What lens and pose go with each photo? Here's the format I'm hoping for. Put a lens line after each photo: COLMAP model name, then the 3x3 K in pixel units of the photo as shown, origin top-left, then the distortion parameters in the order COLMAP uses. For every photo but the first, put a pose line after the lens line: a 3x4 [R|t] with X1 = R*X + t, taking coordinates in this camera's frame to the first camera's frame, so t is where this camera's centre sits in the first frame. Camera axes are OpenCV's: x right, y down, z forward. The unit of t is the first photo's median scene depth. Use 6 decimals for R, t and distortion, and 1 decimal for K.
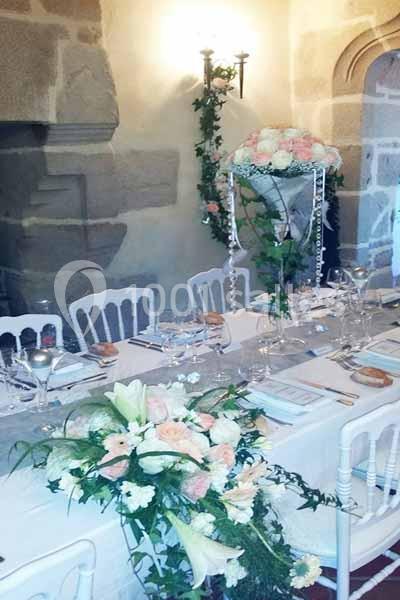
lens RADIAL K [[579.1, 0, 200.0], [0, 579.1, 300.0], [0, 0, 1]] dist [0.134711, -0.276924]
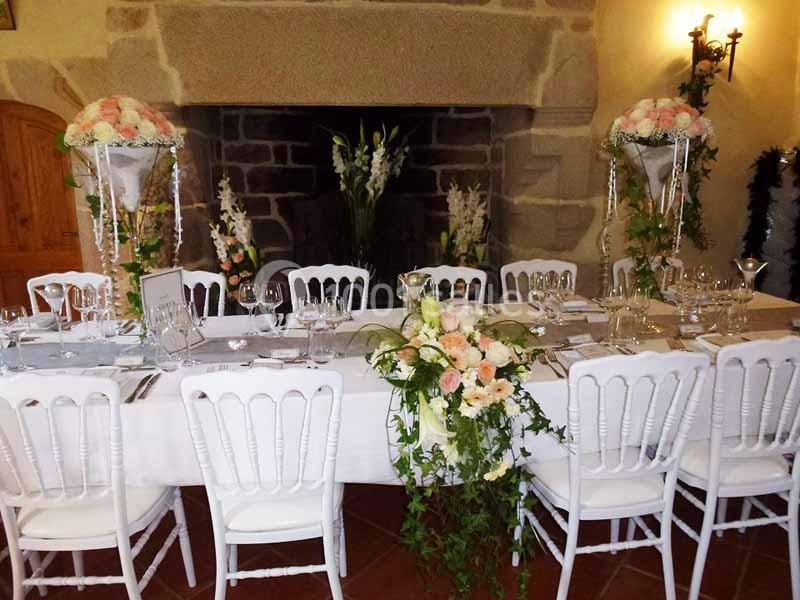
lens RADIAL K [[647.3, 0, 400.0], [0, 647.3, 300.0], [0, 0, 1]] dist [0.005816, -0.003427]
pose [[0.769433, 0.190518, -0.609652, 0.360685], [-0.218823, 0.975345, 0.028625, 0.072027], [0.600074, 0.111381, 0.792152, -0.069005]]
